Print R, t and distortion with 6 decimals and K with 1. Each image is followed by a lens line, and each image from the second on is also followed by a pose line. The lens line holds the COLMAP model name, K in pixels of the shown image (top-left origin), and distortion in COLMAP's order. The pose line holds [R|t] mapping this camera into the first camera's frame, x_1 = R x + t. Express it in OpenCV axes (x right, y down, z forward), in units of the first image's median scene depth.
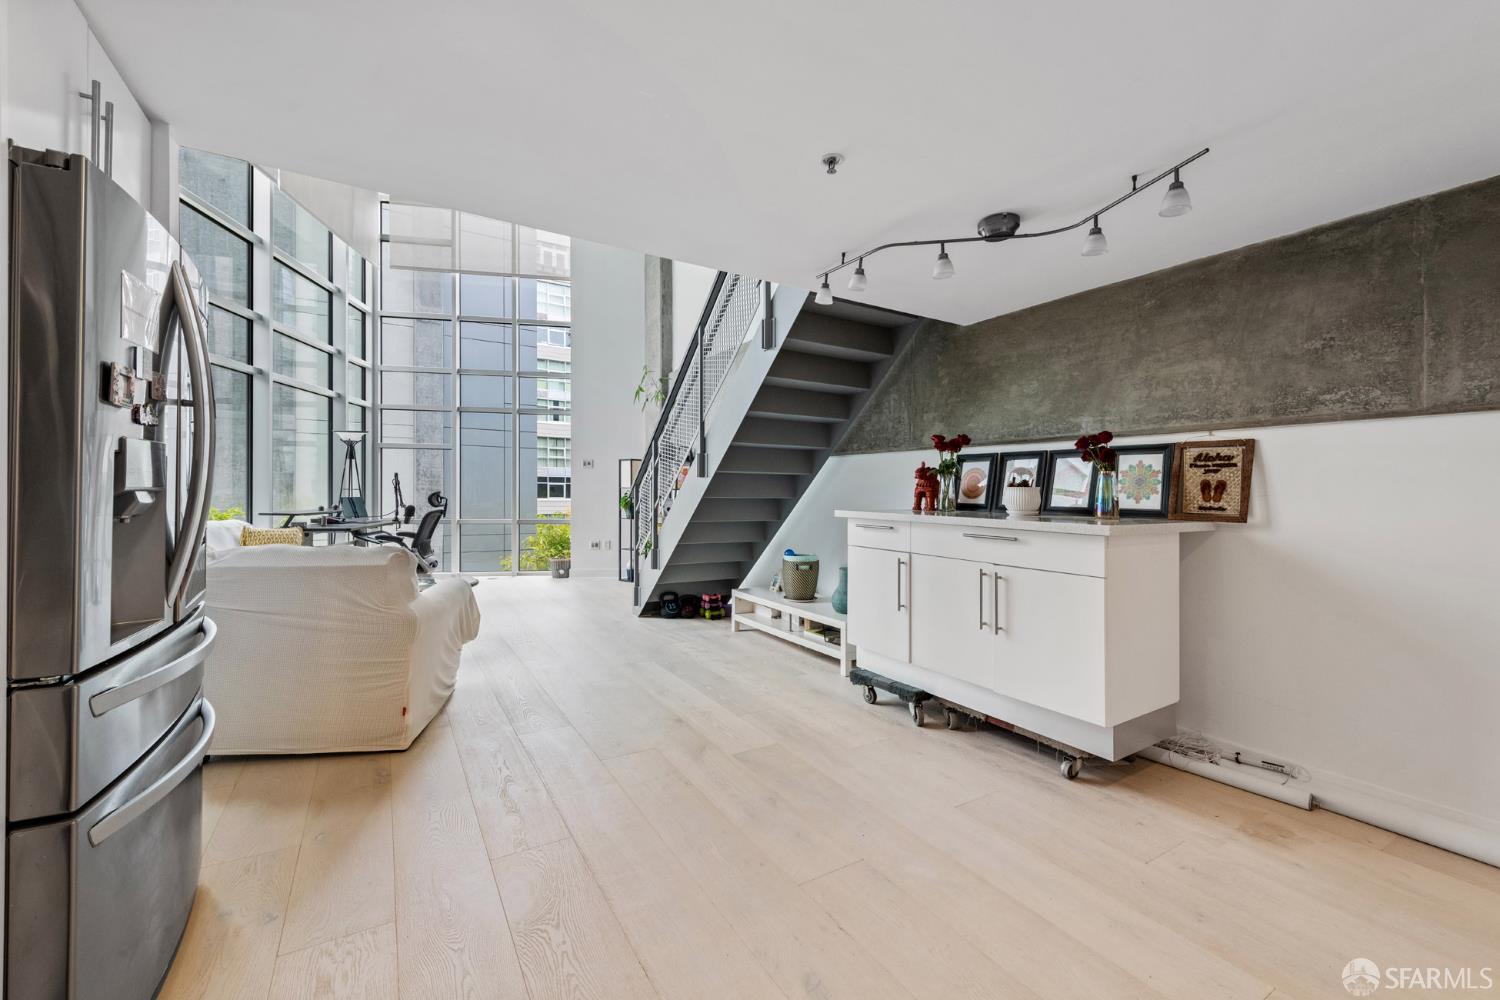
lens RADIAL K [[614.7, 0, 749.3], [0, 614.7, 494.3], [0, 0, 1]] dist [0.001739, 0.000083]
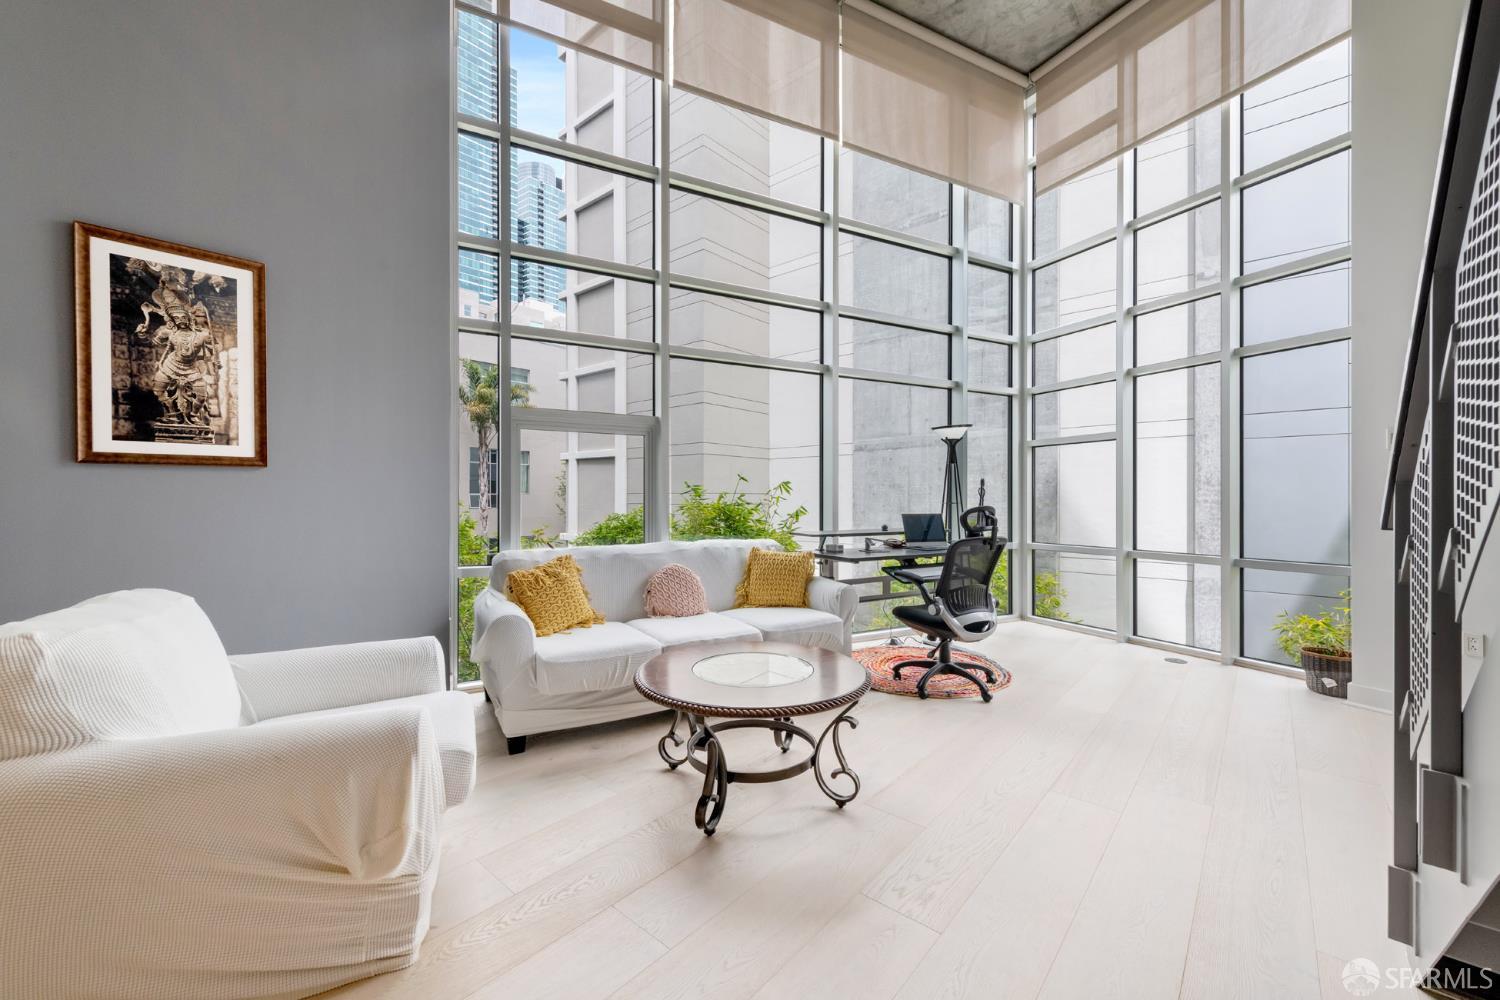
lens RADIAL K [[599.8, 0, 754.2], [0, 599.8, 508.5], [0, 0, 1]] dist [0.002005, 0.000028]
pose [[0.323644, 0.004161, -0.946170, -0.028477], [-0.003034, 0.999990, 0.003360, -0.003722], [0.946174, 0.001783, 0.323654, 0.596438]]
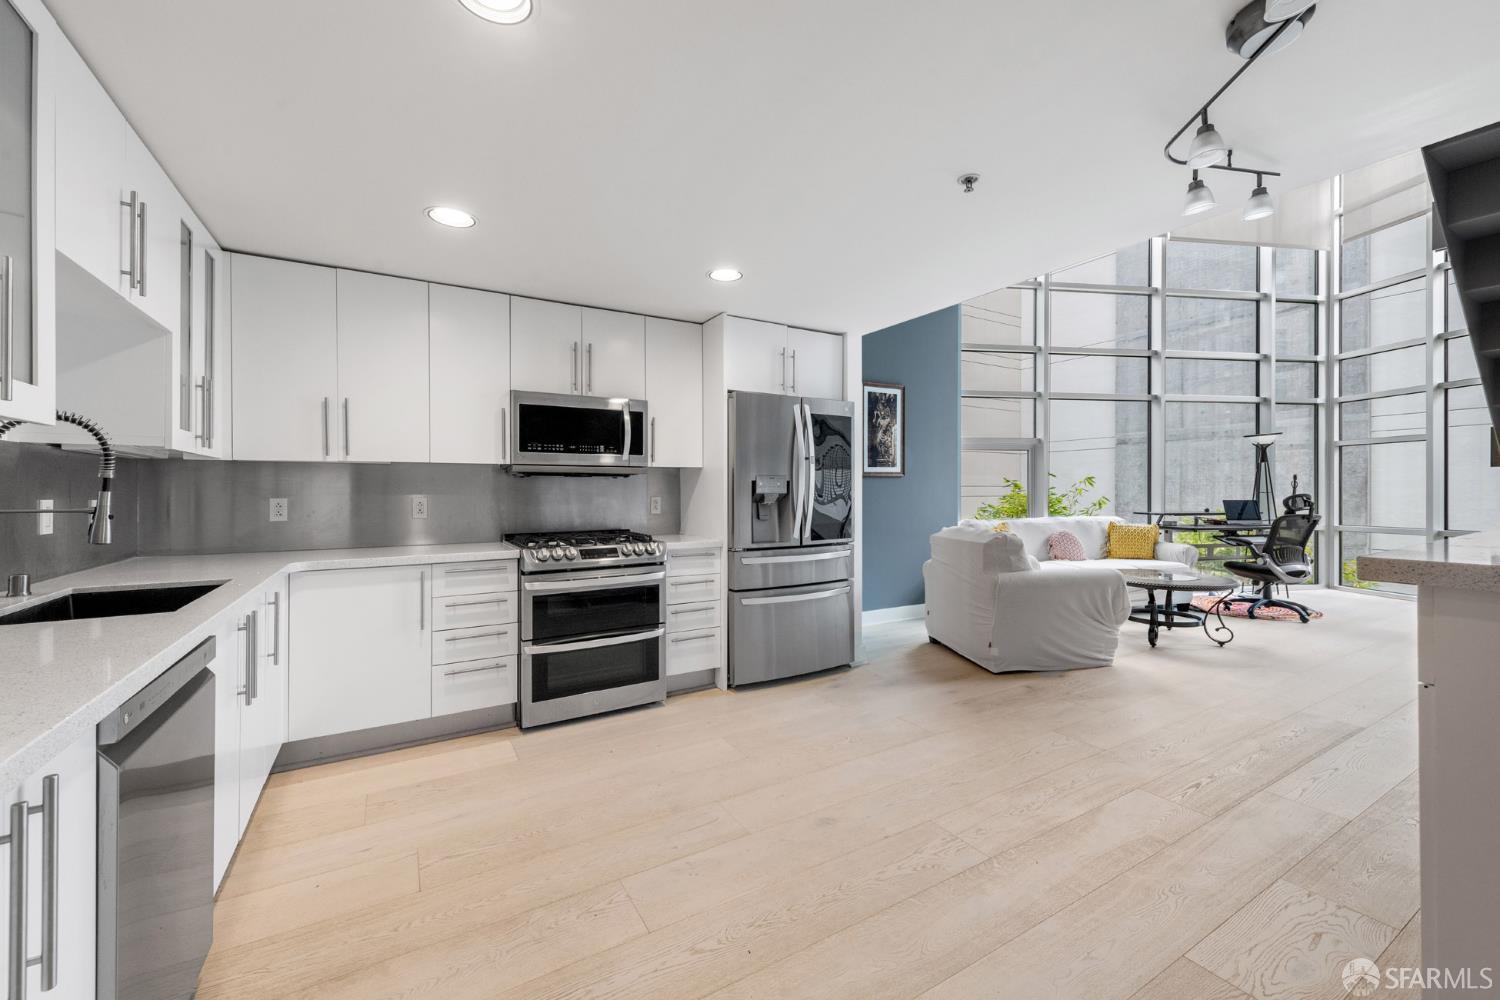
lens RADIAL K [[592.3, 0, 750.0], [0, 592.3, 500.0], [0, 0, 1]] dist [0.000604, -0.000427]
pose [[-0.011055, 0.001287, -0.999938, 0.368755], [-0.002185, 0.999997, 0.001311, 0.005184], [0.999937, 0.002200, -0.011052, 0.197589]]
